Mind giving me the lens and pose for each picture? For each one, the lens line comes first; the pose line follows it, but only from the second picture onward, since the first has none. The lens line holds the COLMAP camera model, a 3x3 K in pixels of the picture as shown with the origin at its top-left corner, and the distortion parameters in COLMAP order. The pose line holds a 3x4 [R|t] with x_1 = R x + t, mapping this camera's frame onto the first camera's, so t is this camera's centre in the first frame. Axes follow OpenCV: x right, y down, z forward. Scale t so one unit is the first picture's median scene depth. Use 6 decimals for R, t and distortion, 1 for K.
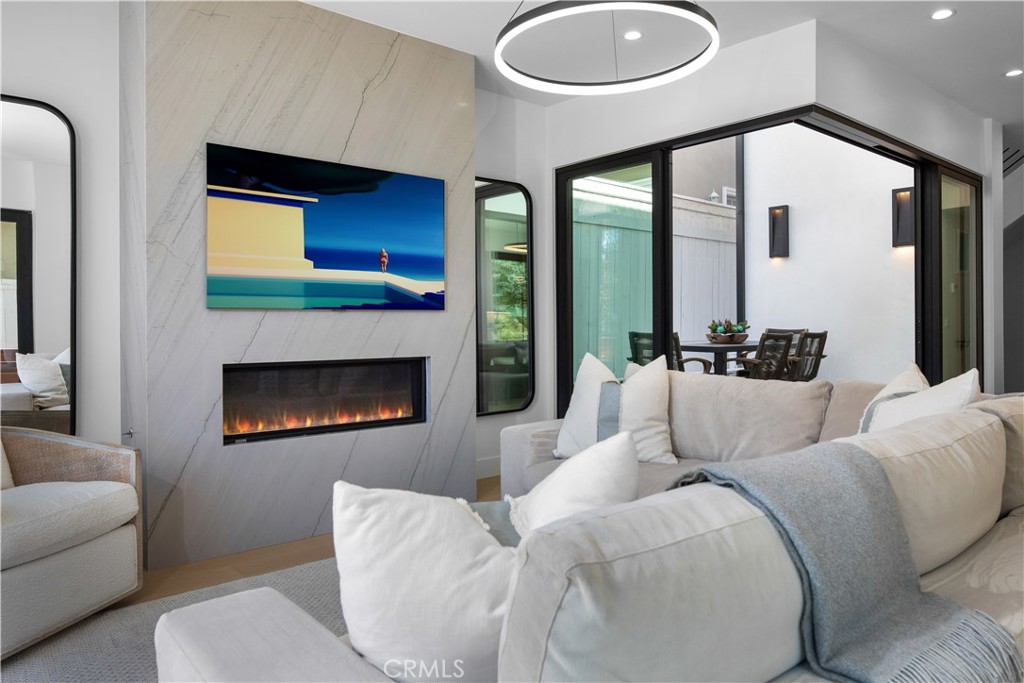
lens RADIAL K [[695.7, 0, 512.4], [0, 695.7, 322.8], [0, 0, 1]] dist [-0.004913, -0.000707]
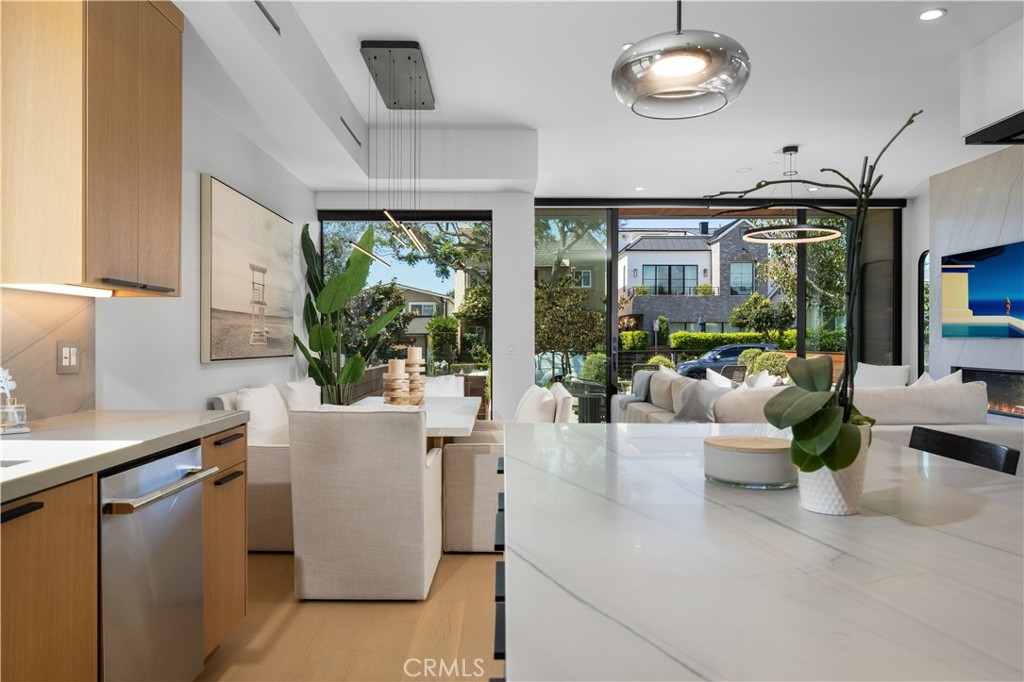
lens RADIAL K [[696.2, 0, 505.2], [0, 696.2, 345.2], [0, 0, 1]] dist [-0.018568, 0.000014]
pose [[-0.652258, 0.008201, -0.757953, 1.661884], [0.004845, 0.999966, 0.006651, -0.016465], [0.757982, 0.000666, -0.652275, 1.203901]]
